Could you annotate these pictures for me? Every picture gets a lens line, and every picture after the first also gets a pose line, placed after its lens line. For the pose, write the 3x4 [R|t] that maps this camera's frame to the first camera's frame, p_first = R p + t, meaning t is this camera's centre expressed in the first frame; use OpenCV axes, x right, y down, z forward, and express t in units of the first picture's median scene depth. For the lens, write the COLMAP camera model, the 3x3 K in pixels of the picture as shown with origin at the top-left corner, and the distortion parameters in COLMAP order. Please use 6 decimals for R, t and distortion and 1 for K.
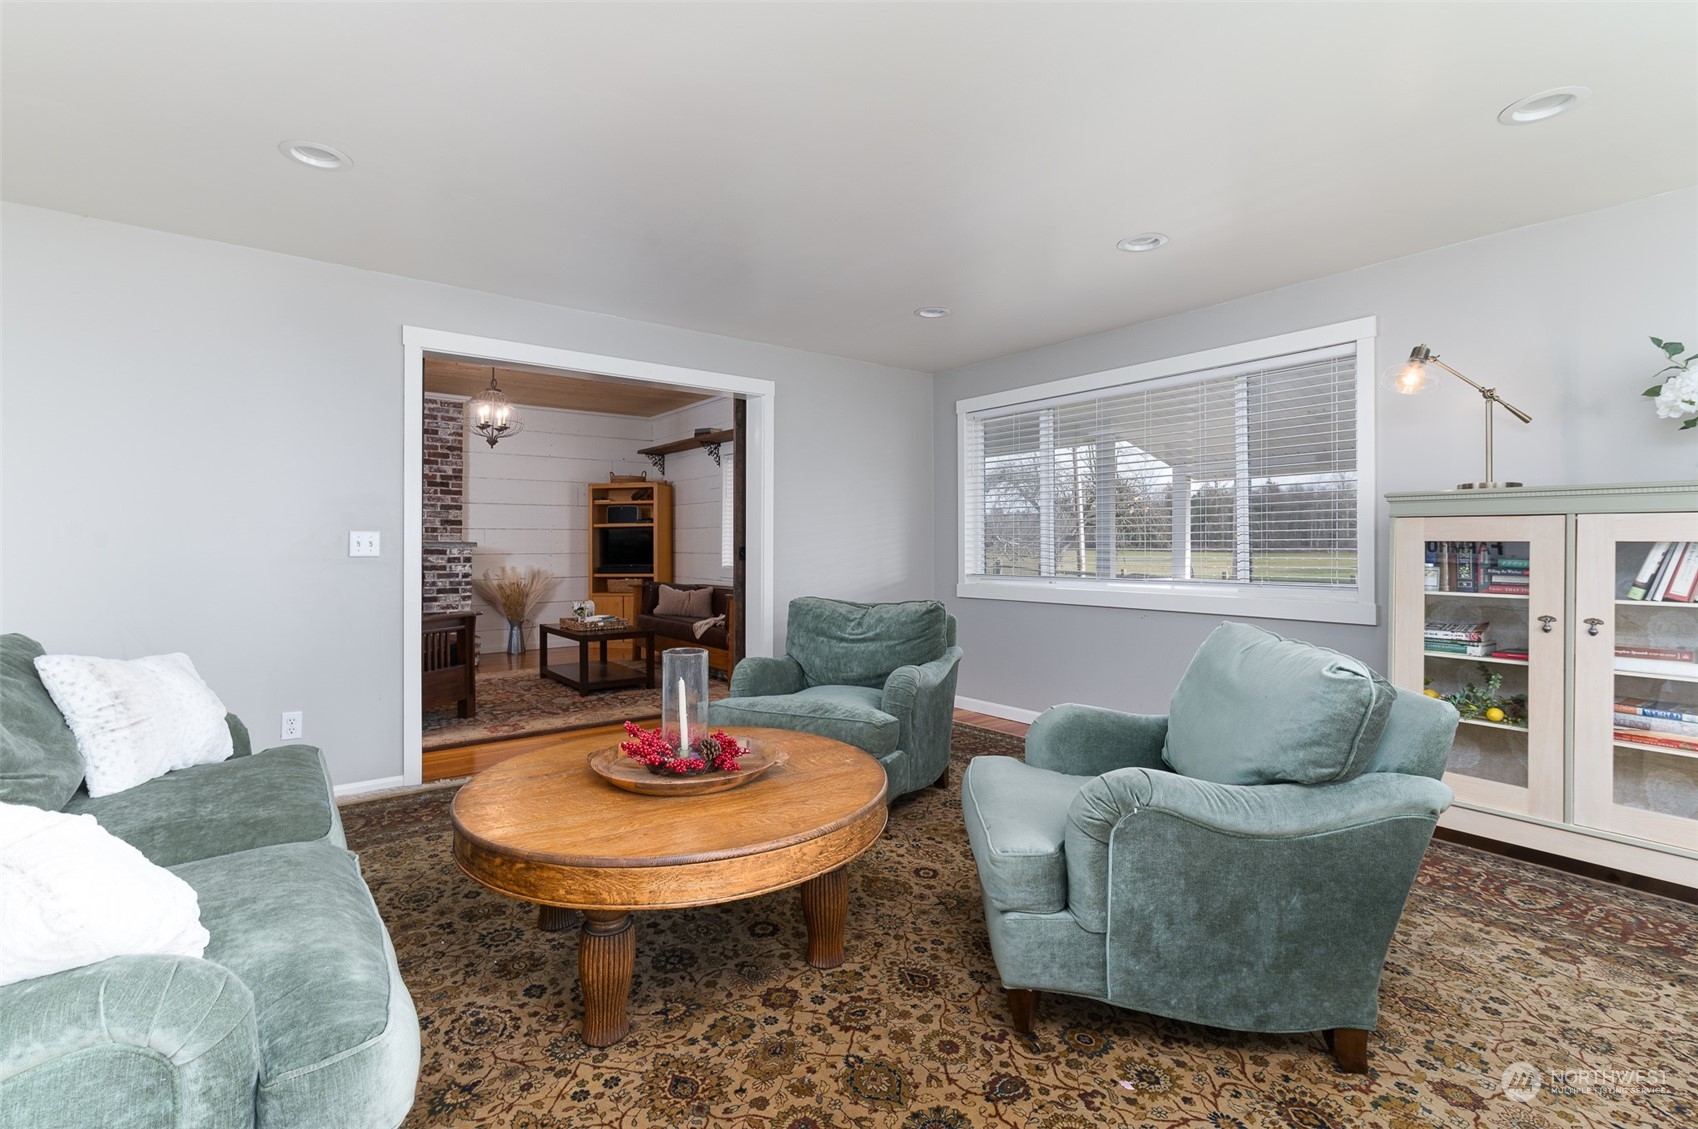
lens RADIAL K [[763.0, 0, 851.3], [0, 763.0, 542.2], [0, 0, 1]] dist [-0.002875, -0.000074]
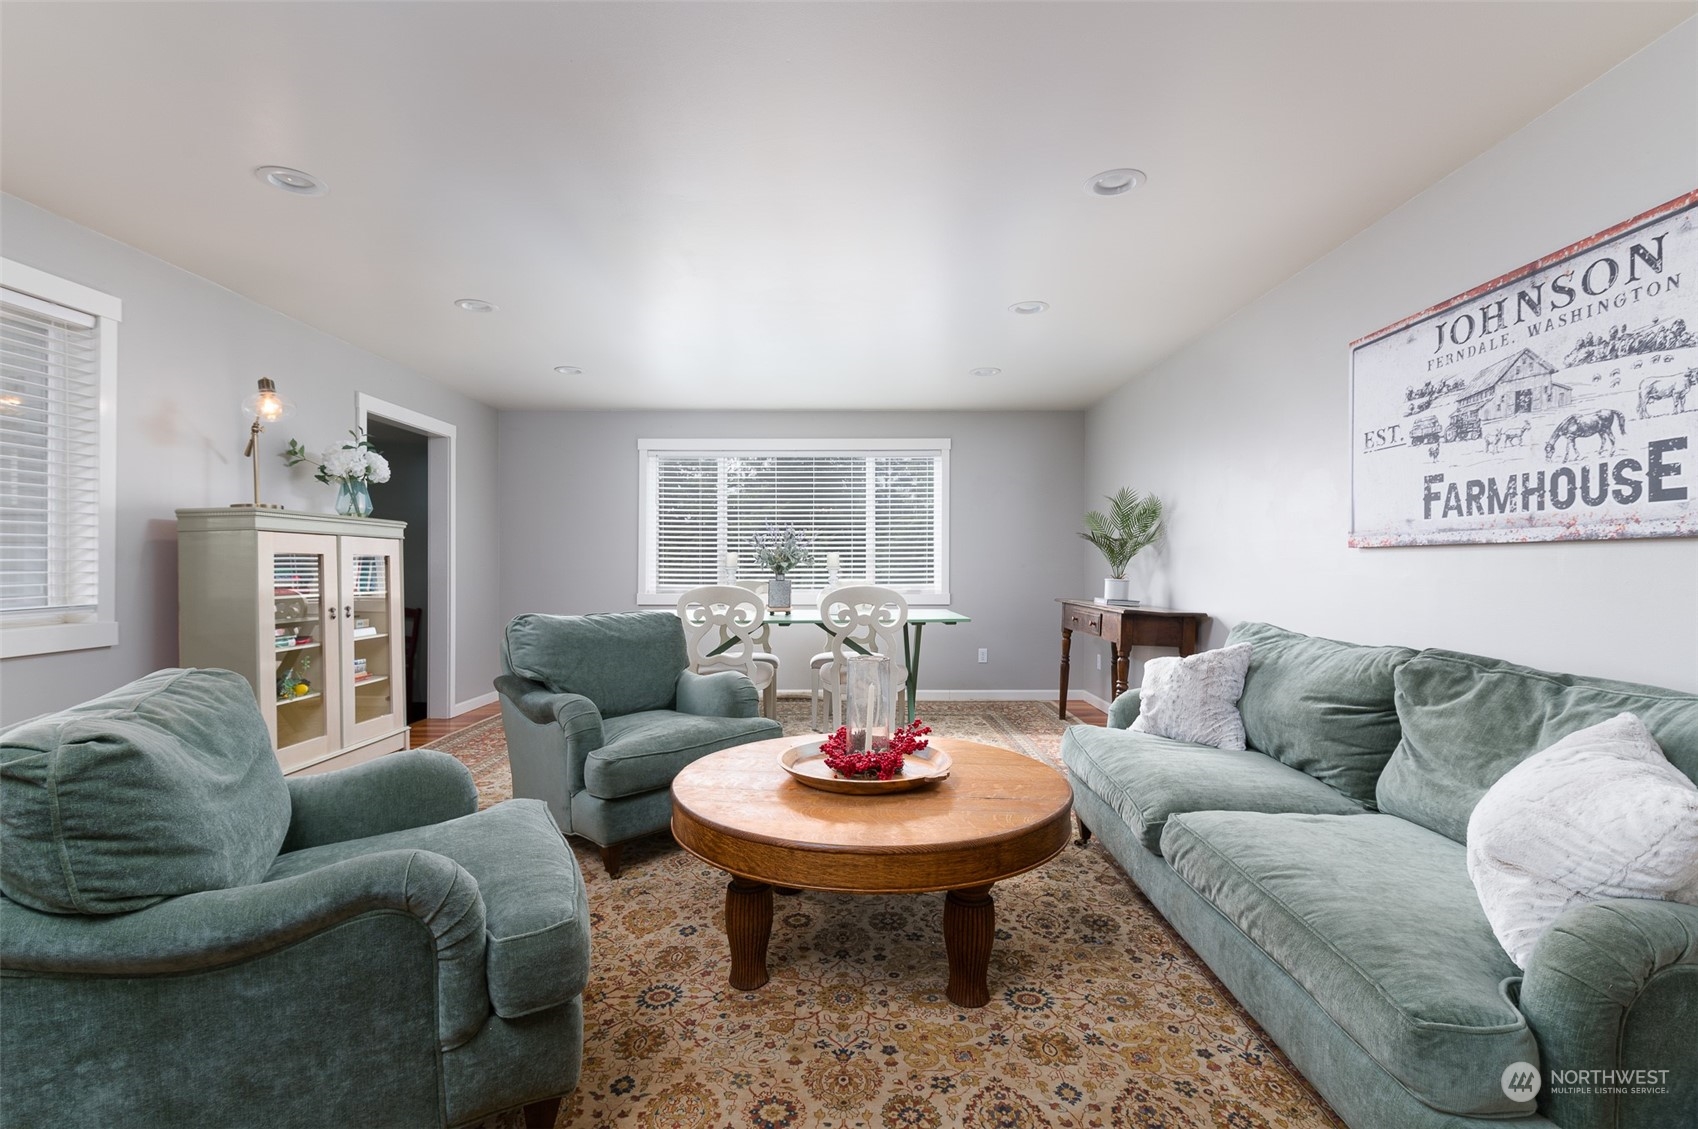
lens RADIAL K [[763.0, 0, 851.3], [0, 763.0, 542.2], [0, 0, 1]] dist [-0.002875, -0.000074]
pose [[-0.785393, 0.012408, 0.618873, -0.739316], [-0.006468, 0.999580, -0.028248, 0.011518], [-0.618963, -0.026188, -0.784983, 1.592561]]
